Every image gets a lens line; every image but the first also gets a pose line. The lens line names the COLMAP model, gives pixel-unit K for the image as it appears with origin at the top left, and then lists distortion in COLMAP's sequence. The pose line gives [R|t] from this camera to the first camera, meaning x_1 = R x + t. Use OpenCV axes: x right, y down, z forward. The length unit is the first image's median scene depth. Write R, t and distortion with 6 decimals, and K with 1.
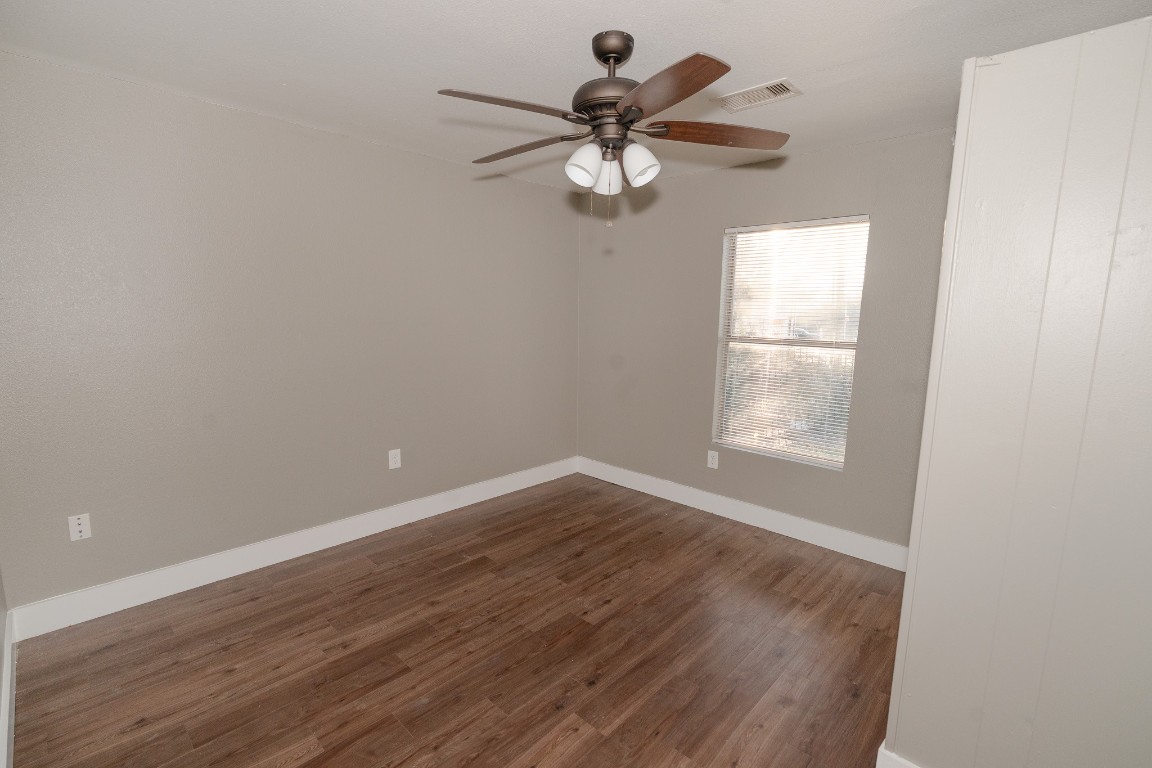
lens RADIAL K [[527.6, 0, 577.2], [0, 527.6, 382.0], [0, 0, 1]] dist [-0.003505, -0.000044]
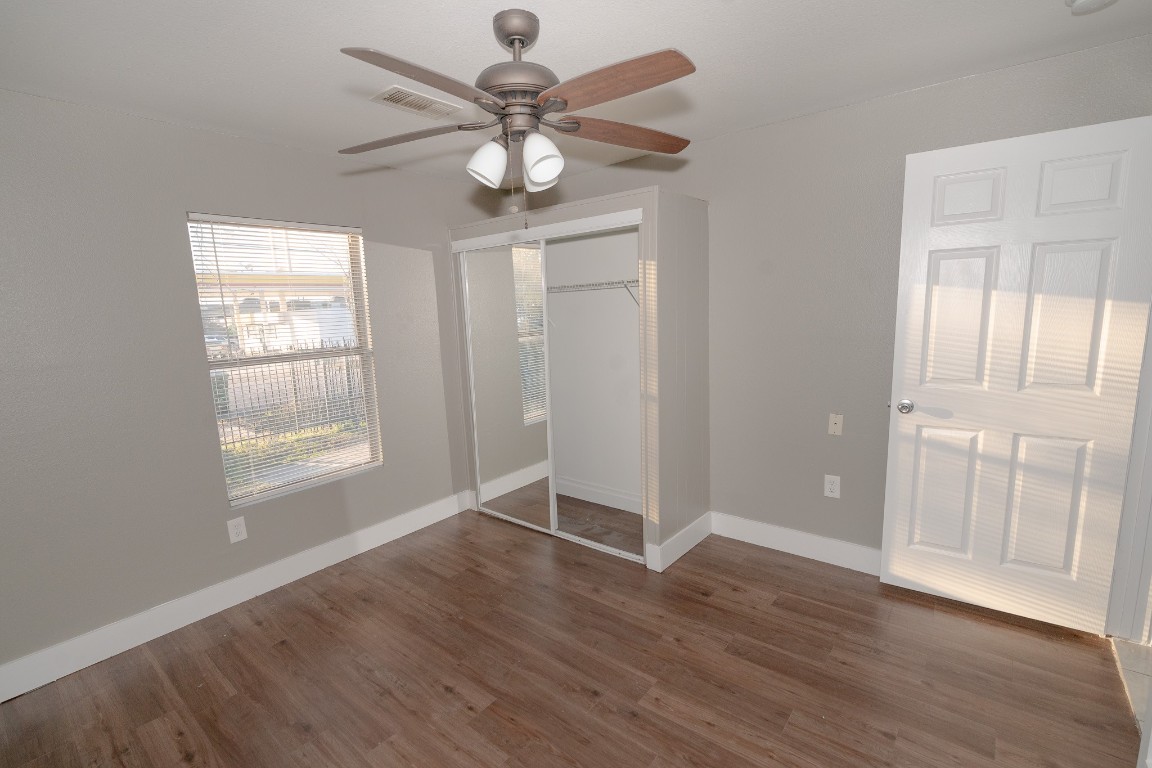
lens RADIAL K [[527.6, 0, 576.7], [0, 527.6, 386.5], [0, 0, 1]] dist [-0.003505, -0.000044]
pose [[-0.085503, -0.165114, 0.982561, -0.711480], [0.173614, 0.968616, 0.177878, -0.142025], [-0.981095, 0.185795, -0.054154, 0.823758]]
